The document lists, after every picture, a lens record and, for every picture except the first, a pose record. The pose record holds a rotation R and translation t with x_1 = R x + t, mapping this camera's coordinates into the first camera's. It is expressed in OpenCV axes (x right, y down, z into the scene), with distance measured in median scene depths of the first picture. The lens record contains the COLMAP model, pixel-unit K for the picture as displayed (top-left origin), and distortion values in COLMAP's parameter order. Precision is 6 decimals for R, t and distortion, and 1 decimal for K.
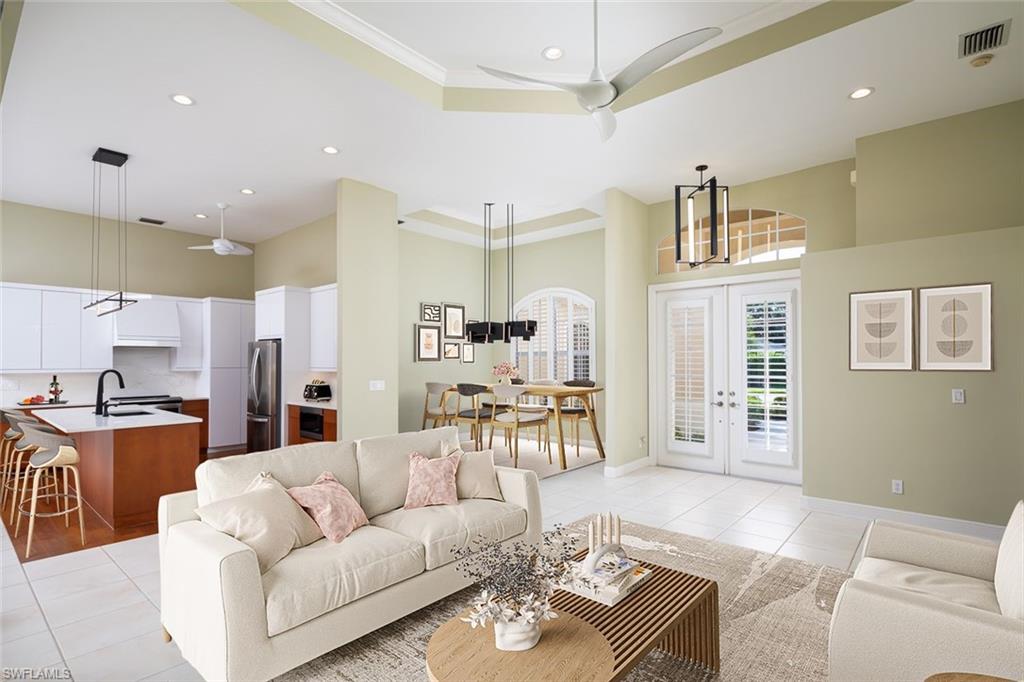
lens RADIAL K [[498.4, 0, 512.0], [0, 498.4, 341.0], [0, 0, 1]] dist [-0.000063, -0.000050]
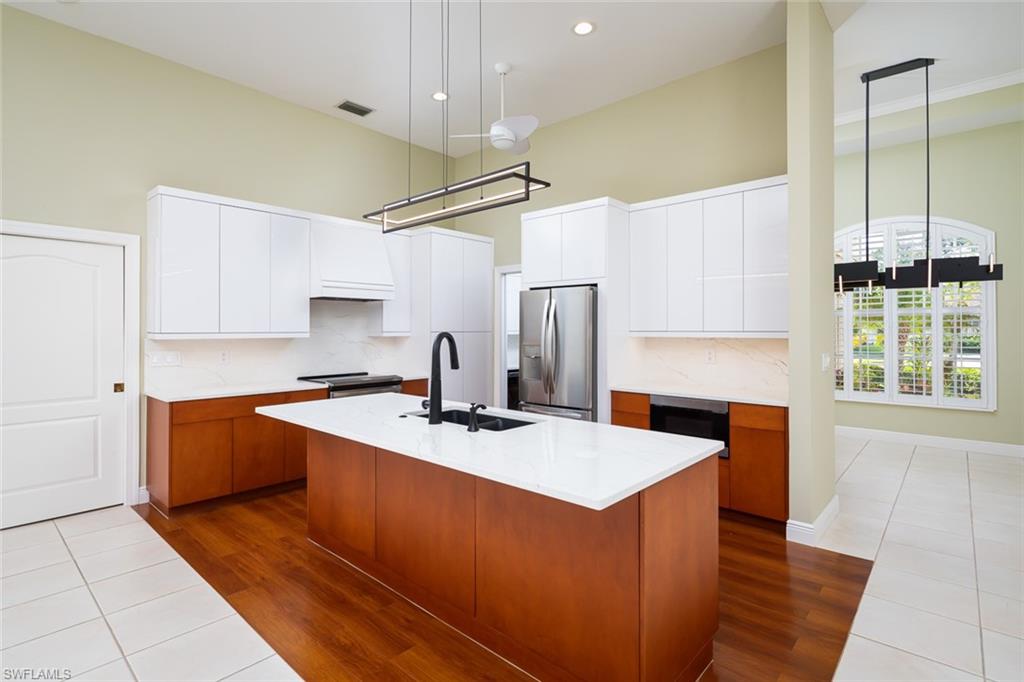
lens RADIAL K [[499.3, 0, 508.9], [0, 499.3, 309.5], [0, 0, 1]] dist [0.000693, 0.000048]
pose [[0.999754, 0.001356, -0.022156, -0.560445], [-0.001321, 0.999998, 0.001623, 0.026422], [0.022158, -0.001593, 0.999753, 0.383767]]
